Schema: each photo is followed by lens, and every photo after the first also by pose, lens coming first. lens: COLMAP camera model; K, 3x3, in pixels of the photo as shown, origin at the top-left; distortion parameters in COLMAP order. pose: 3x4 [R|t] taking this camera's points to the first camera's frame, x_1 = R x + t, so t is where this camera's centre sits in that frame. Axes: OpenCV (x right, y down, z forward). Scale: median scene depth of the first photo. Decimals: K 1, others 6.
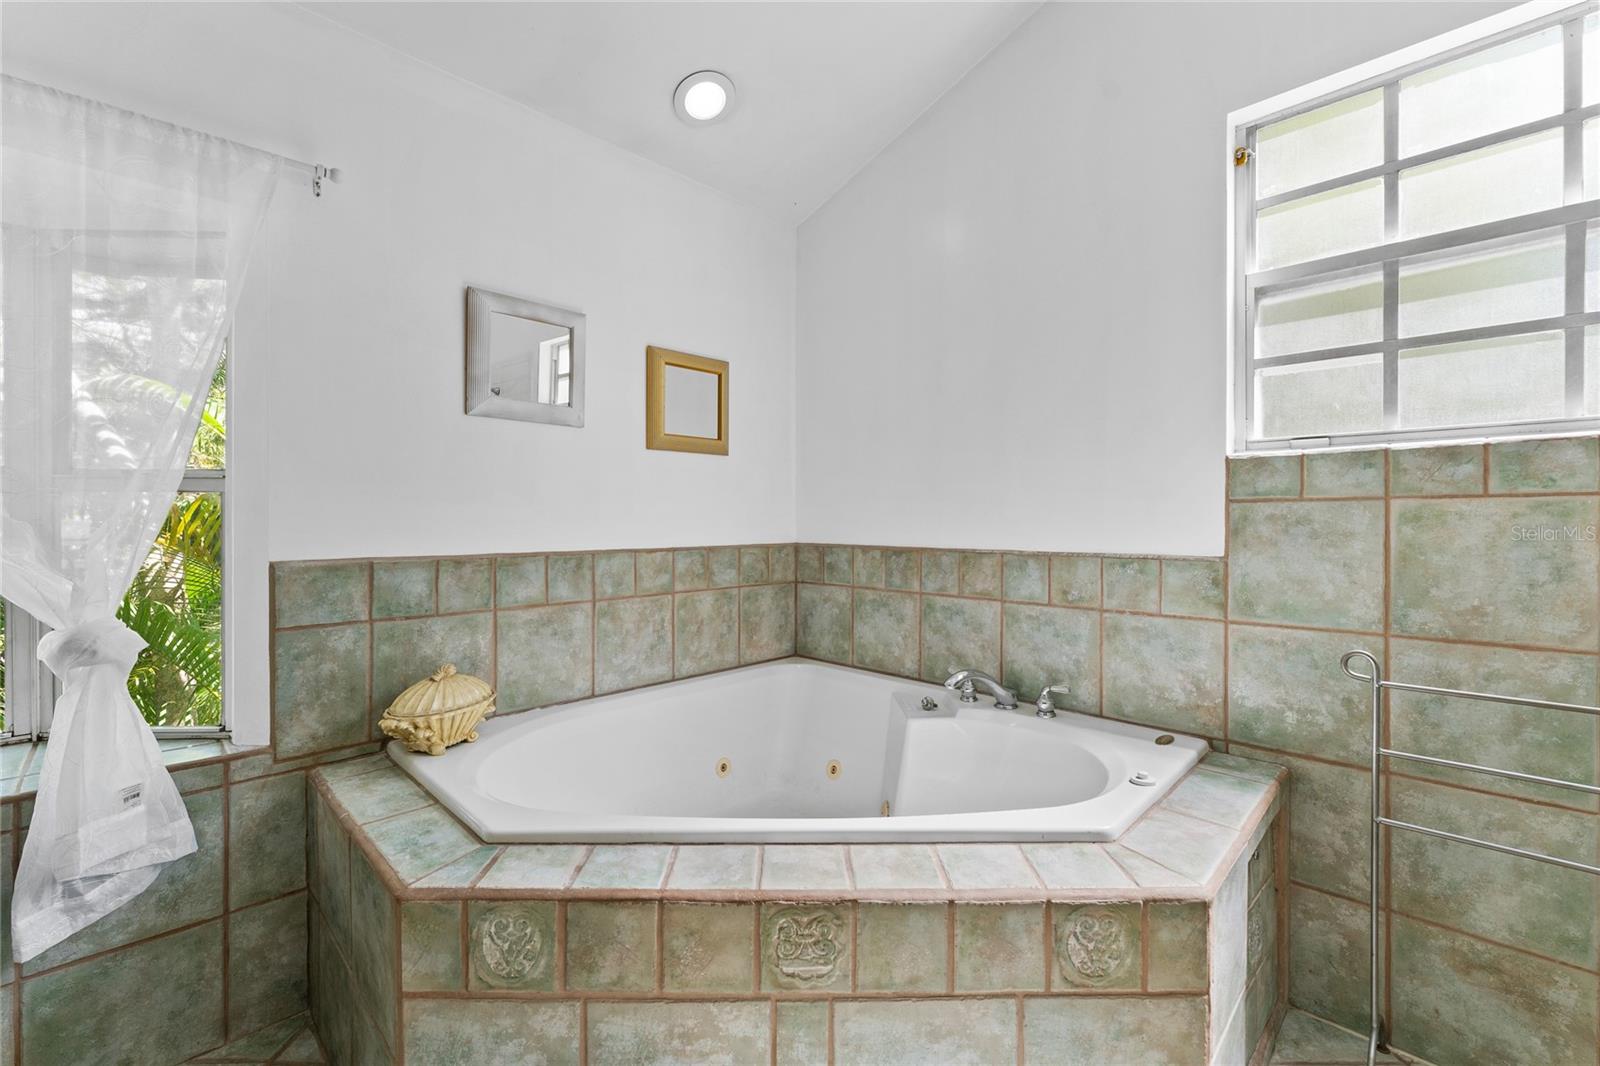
lens RADIAL K [[672.5, 0, 800.8], [0, 672.5, 526.2], [0, 0, 1]] dist [-0.003482, 0.000884]
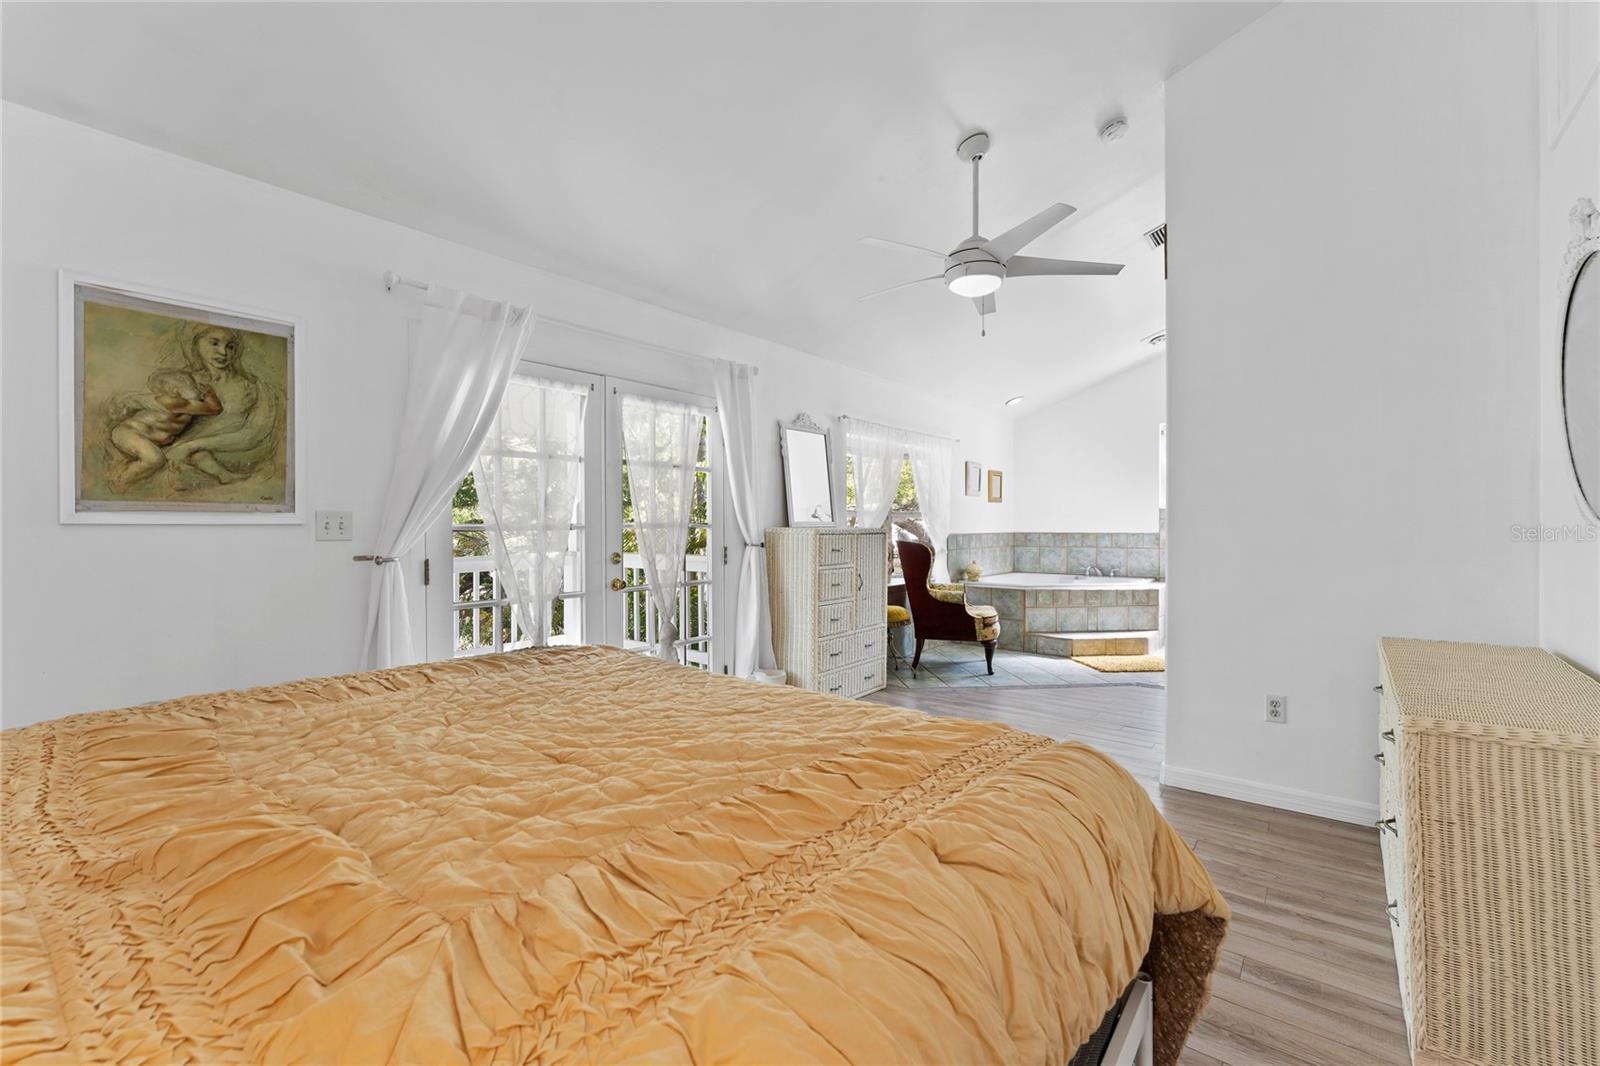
lens RADIAL K [[672.5, 0, 799.2], [0, 672.5, 532.6], [0, 0, 1]] dist [-0.003482, 0.000884]
pose [[0.994871, -0.002230, 0.101129, -1.631907], [0.002334, 0.999997, -0.000904, 0.036038], [-0.101126, 0.001135, 0.994873, -2.372229]]
